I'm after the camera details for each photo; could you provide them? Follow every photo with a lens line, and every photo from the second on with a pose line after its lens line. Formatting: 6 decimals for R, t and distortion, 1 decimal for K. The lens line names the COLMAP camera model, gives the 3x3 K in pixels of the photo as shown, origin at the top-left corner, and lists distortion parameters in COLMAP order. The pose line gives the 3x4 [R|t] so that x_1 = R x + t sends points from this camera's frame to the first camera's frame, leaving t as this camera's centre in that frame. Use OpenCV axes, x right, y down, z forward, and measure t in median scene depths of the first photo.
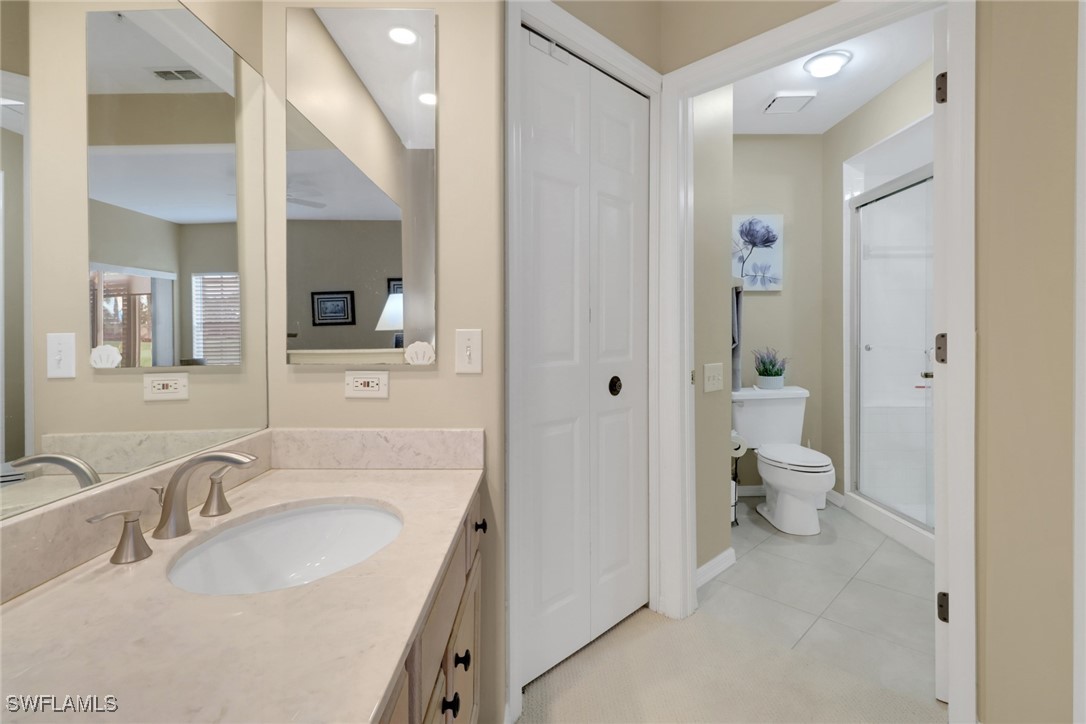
lens RADIAL K [[496.6, 0, 543.9], [0, 496.6, 343.9], [0, 0, 1]] dist [0.023349, -0.016150]
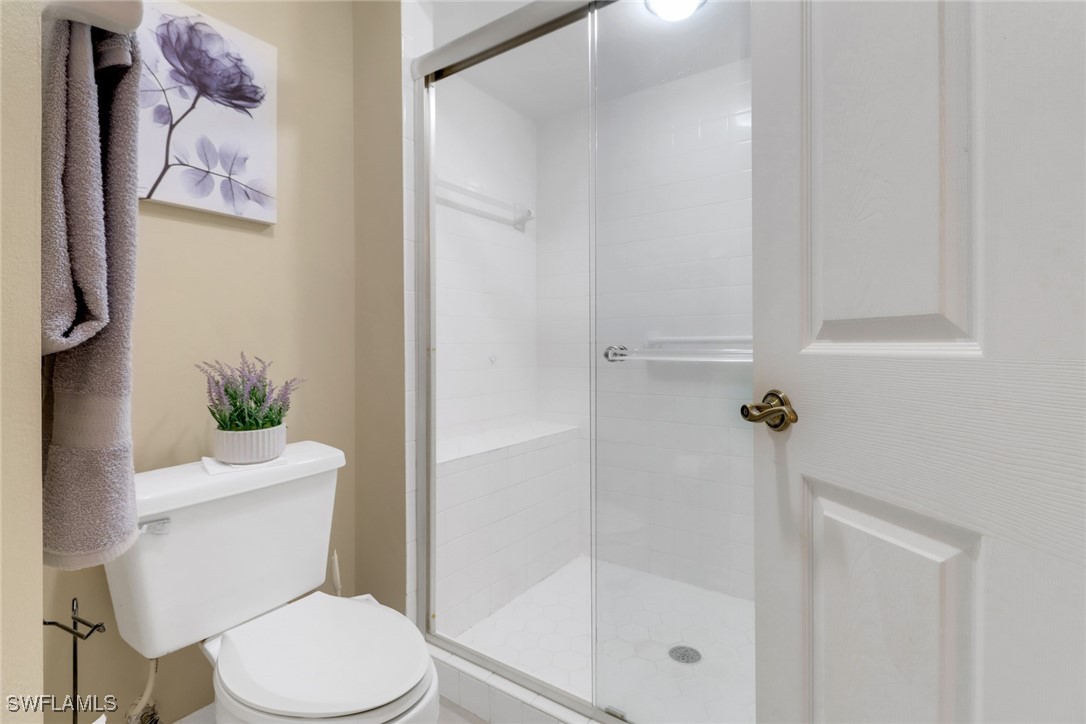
lens RADIAL K [[496.6, 0, 543.9], [0, 496.6, 343.9], [0, 0, 1]] dist [0.023349, -0.016150]
pose [[0.545788, 0.007541, 0.837889, 0.242445], [0.017552, 0.999637, -0.020429, 0.010942], [-0.837739, 0.025857, 0.545458, 0.572869]]
